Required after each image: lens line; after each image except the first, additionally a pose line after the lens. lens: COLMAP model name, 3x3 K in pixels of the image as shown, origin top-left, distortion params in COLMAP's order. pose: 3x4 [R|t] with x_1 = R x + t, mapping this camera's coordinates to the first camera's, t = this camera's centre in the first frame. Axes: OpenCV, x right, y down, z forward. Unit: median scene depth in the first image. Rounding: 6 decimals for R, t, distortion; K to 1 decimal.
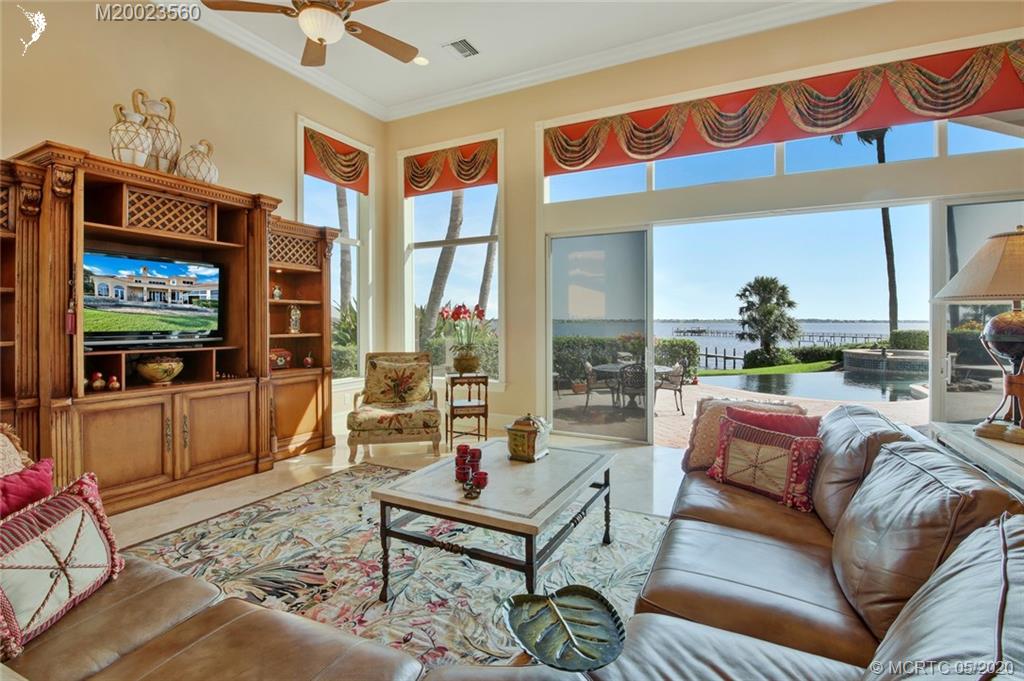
lens RADIAL K [[459.7, 0, 510.3], [0, 459.7, 329.6], [0, 0, 1]] dist [-0.023145, 0.000171]
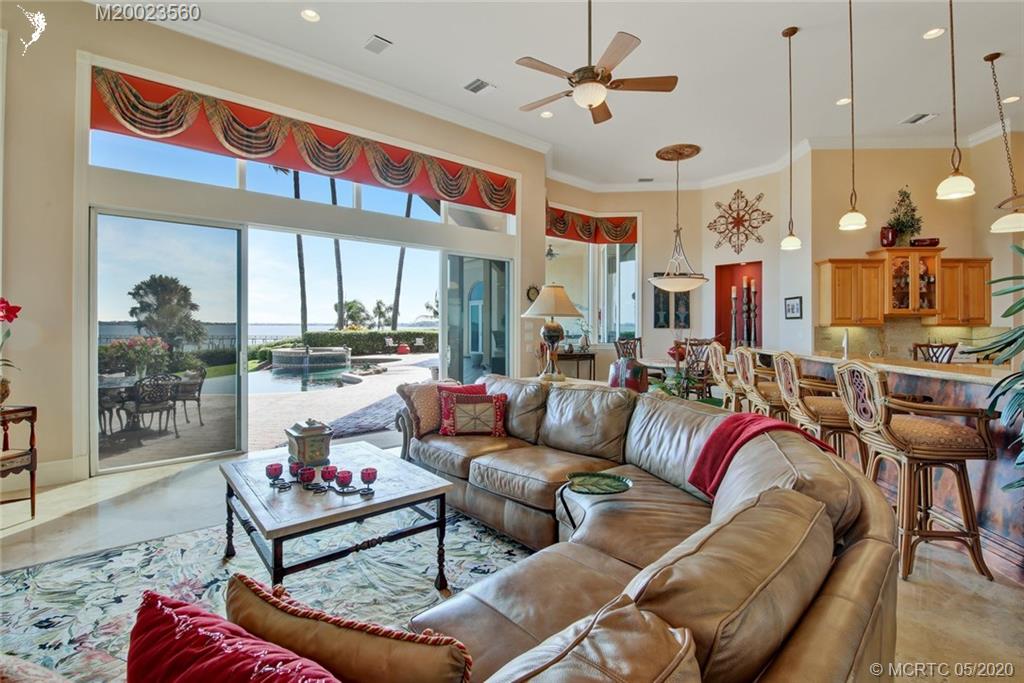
lens RADIAL K [[459.7, 0, 507.1], [0, 459.7, 331.7], [0, 0, 1]] dist [-0.023145, 0.000171]
pose [[0.392758, -0.011401, 0.919571, -0.347466], [0.012369, 0.999898, 0.007114, -0.003284], [-0.919559, 0.008580, 0.392859, 0.109062]]
